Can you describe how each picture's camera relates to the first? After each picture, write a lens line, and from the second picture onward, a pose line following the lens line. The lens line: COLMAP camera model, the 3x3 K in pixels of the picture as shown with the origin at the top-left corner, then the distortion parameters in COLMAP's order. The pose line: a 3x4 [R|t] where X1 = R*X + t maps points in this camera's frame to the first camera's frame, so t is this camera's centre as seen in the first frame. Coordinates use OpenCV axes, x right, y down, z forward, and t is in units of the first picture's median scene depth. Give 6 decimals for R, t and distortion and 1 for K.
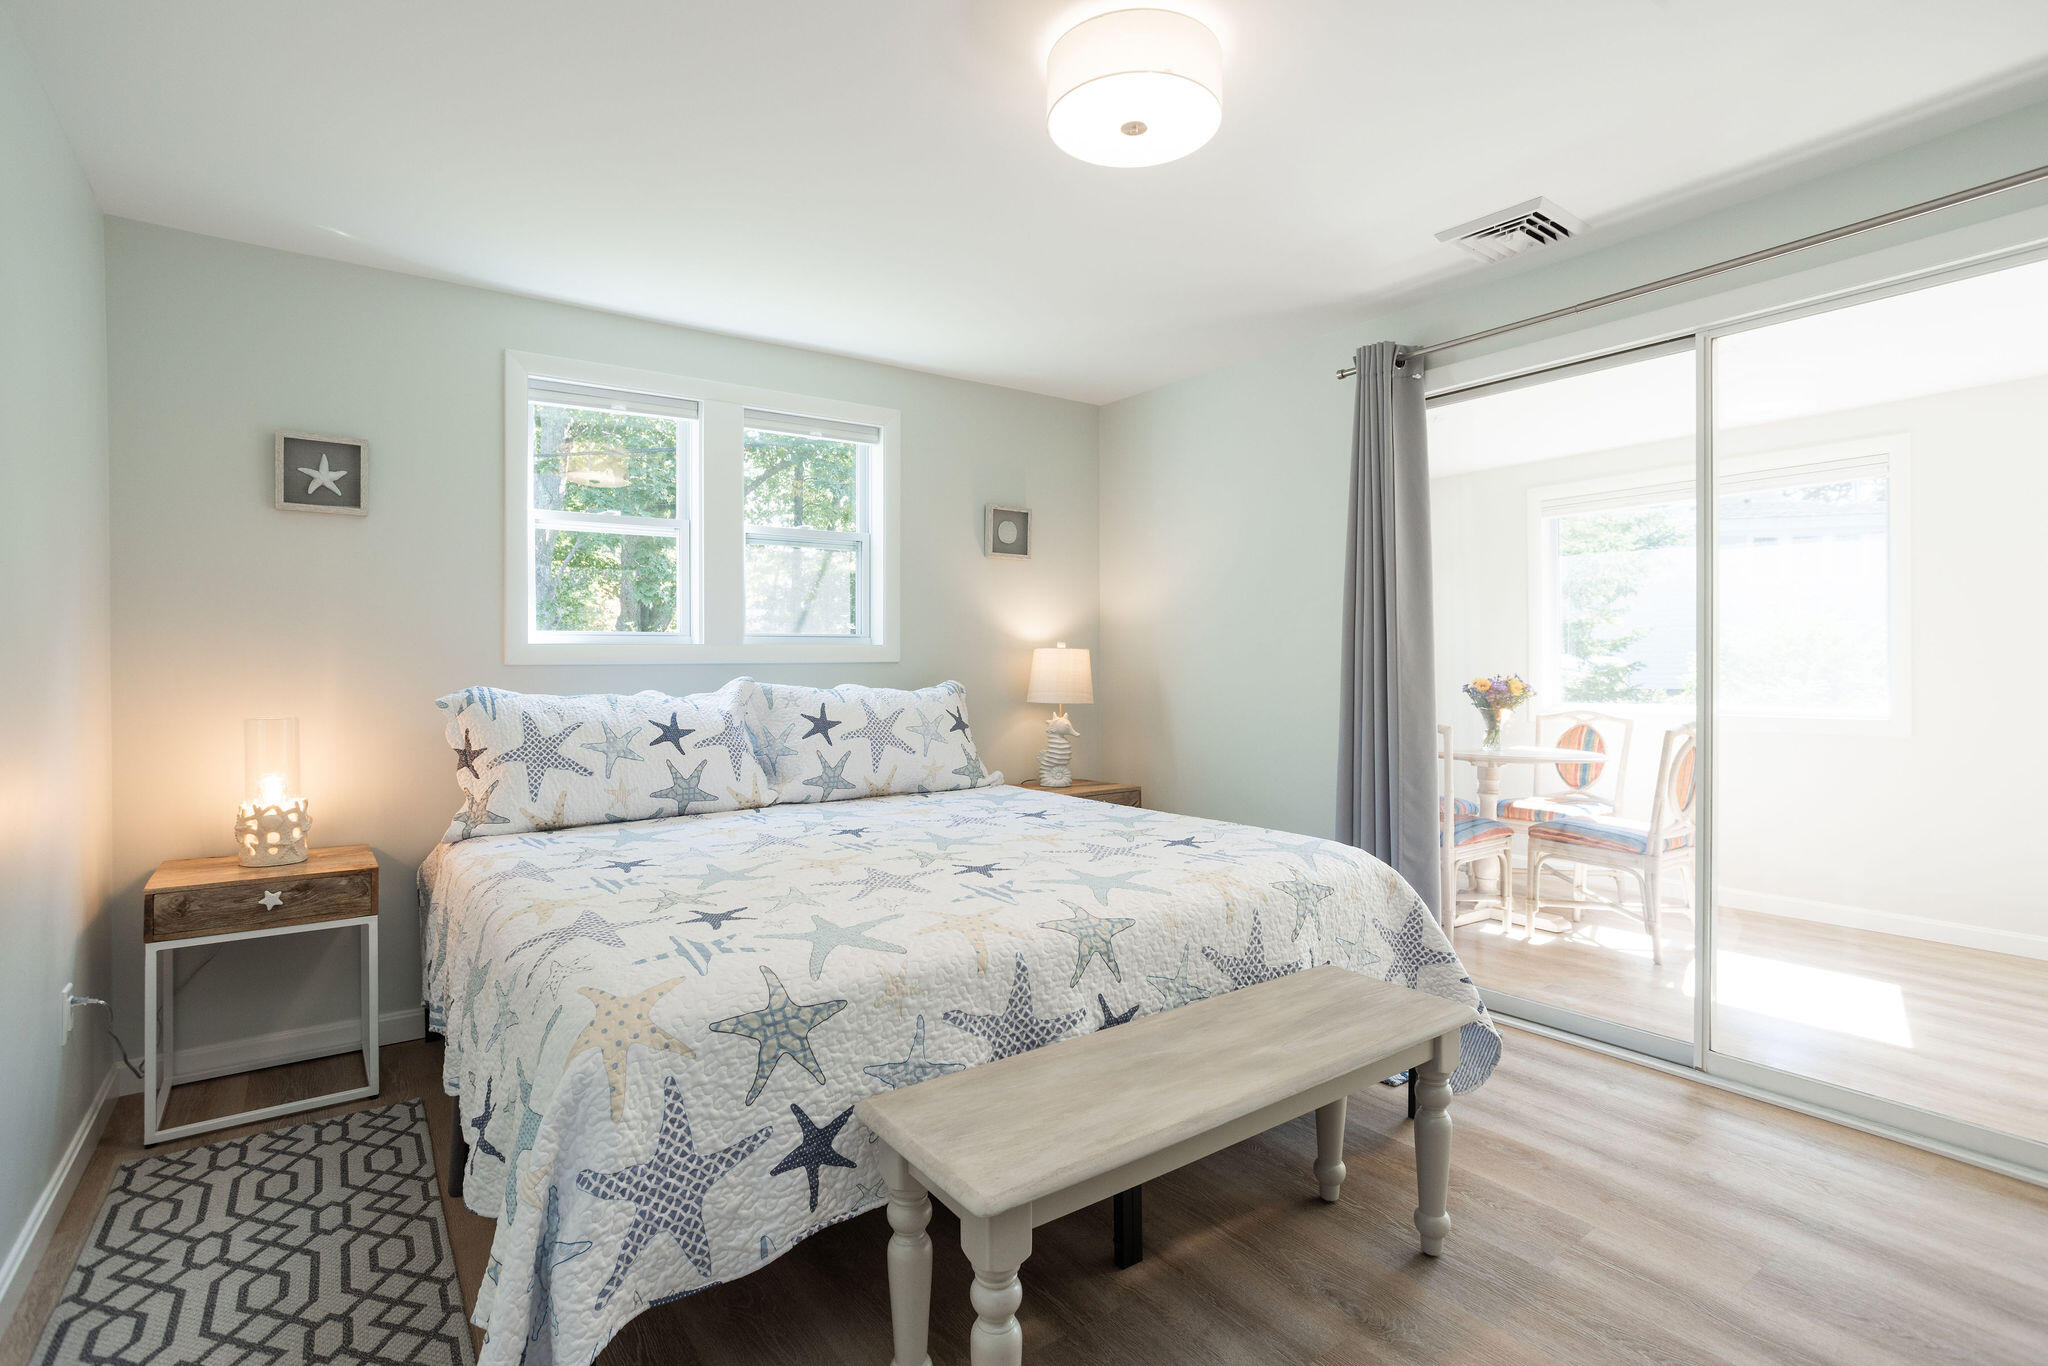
lens RADIAL K [[987.4, 0, 1023.4], [0, 987.4, 670.7], [0, 0, 1]] dist [-0.000354, -0.000045]
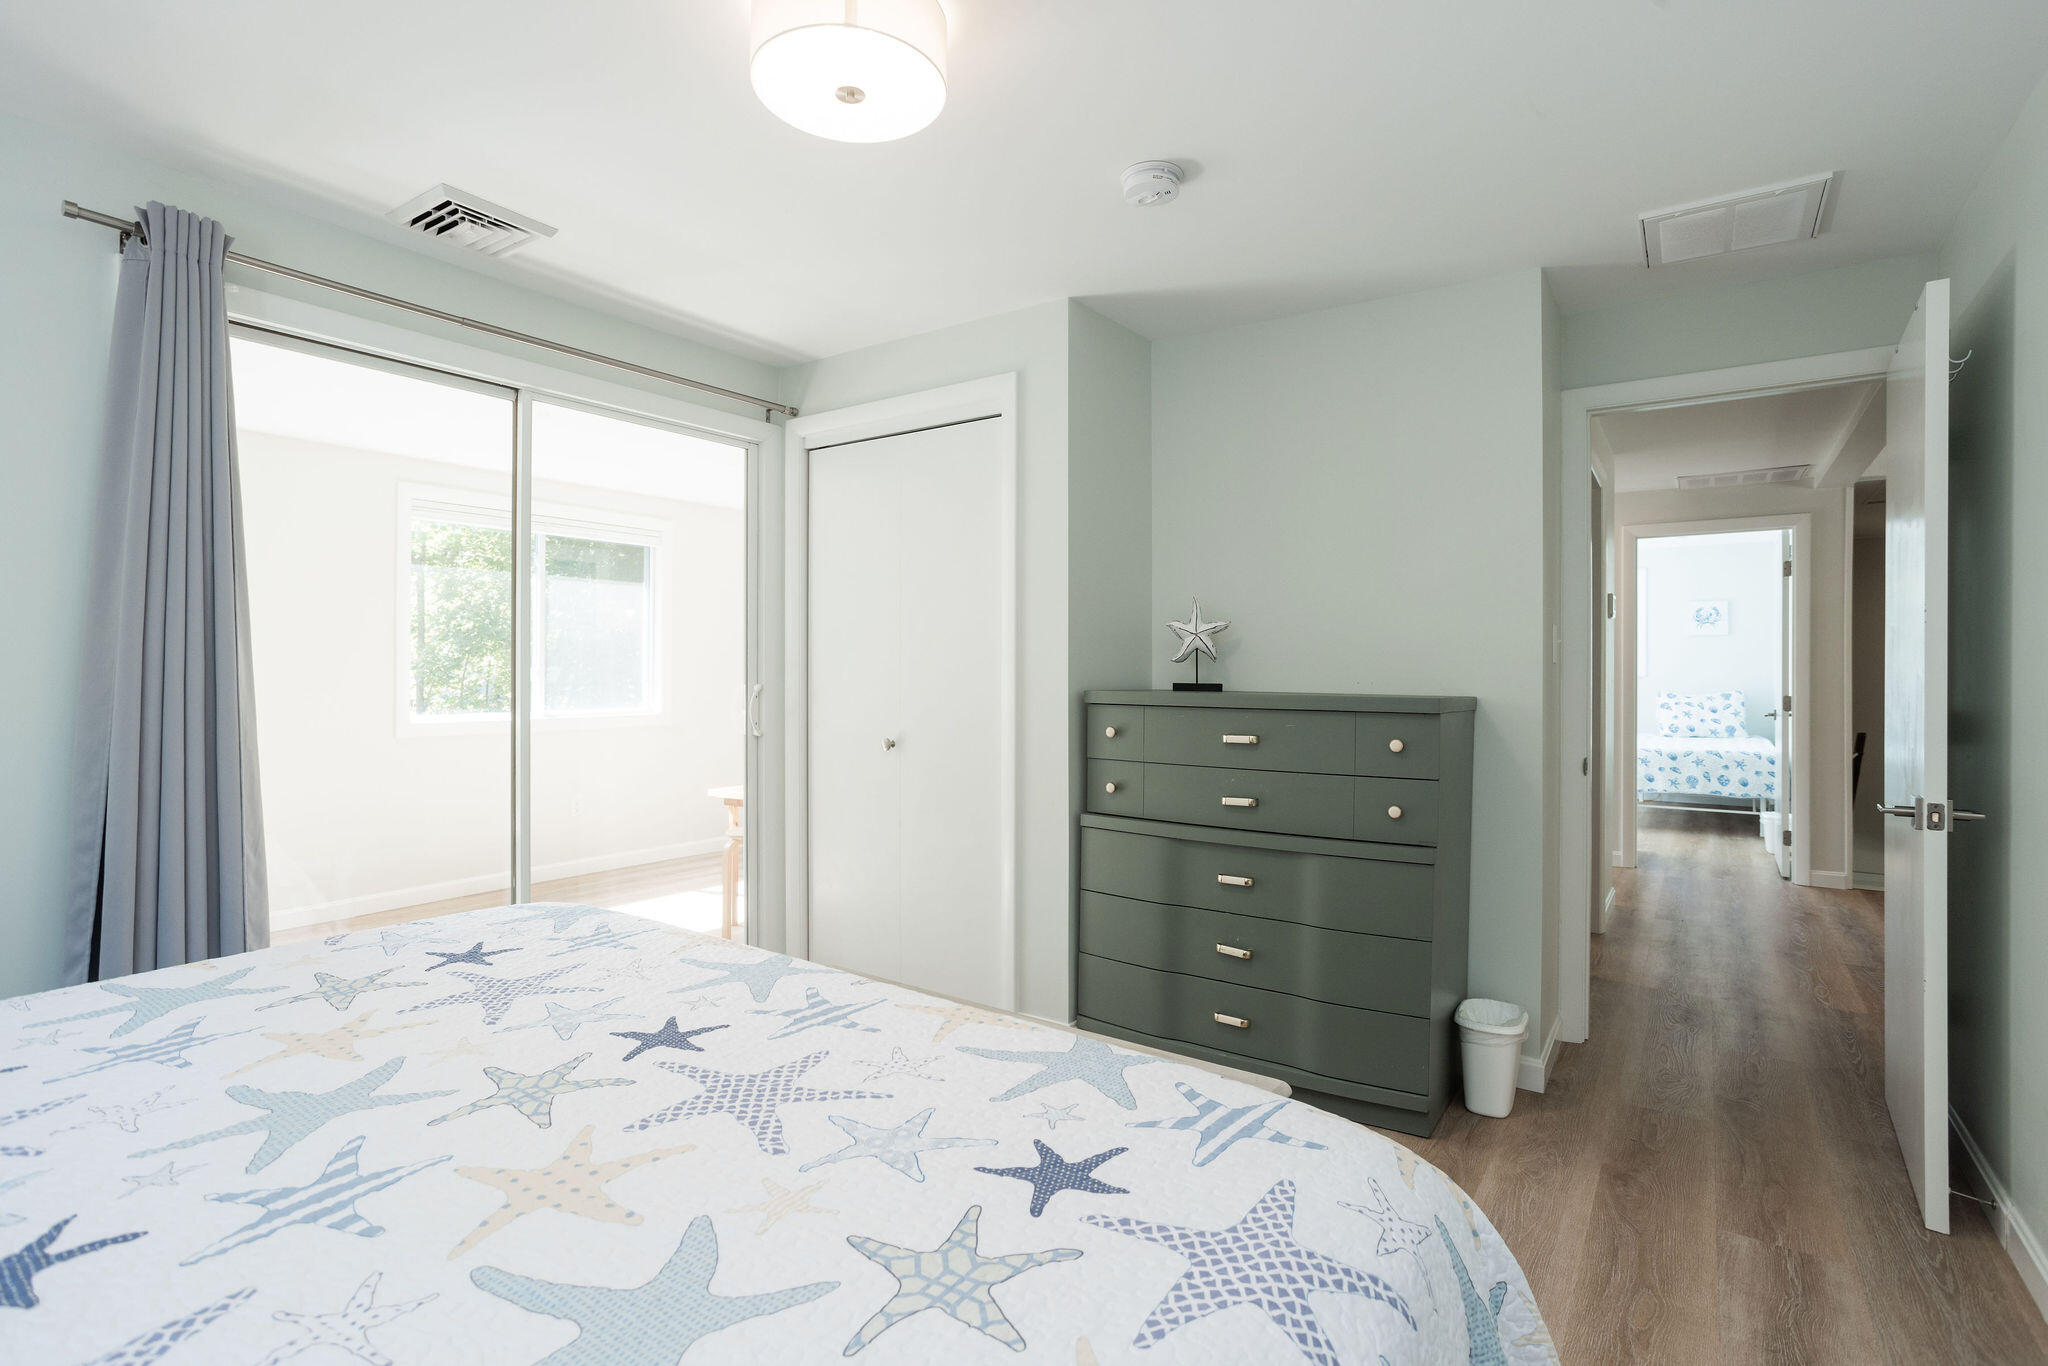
lens RADIAL K [[987.4, 0, 1022.3], [0, 987.4, 677.7], [0, 0, 1]] dist [-0.000354, -0.000045]
pose [[-0.331628, -0.000718, 0.943410, -0.559759], [0.007363, 0.999967, 0.003350, -0.013793], [-0.943381, 0.008057, -0.331612, 0.827861]]
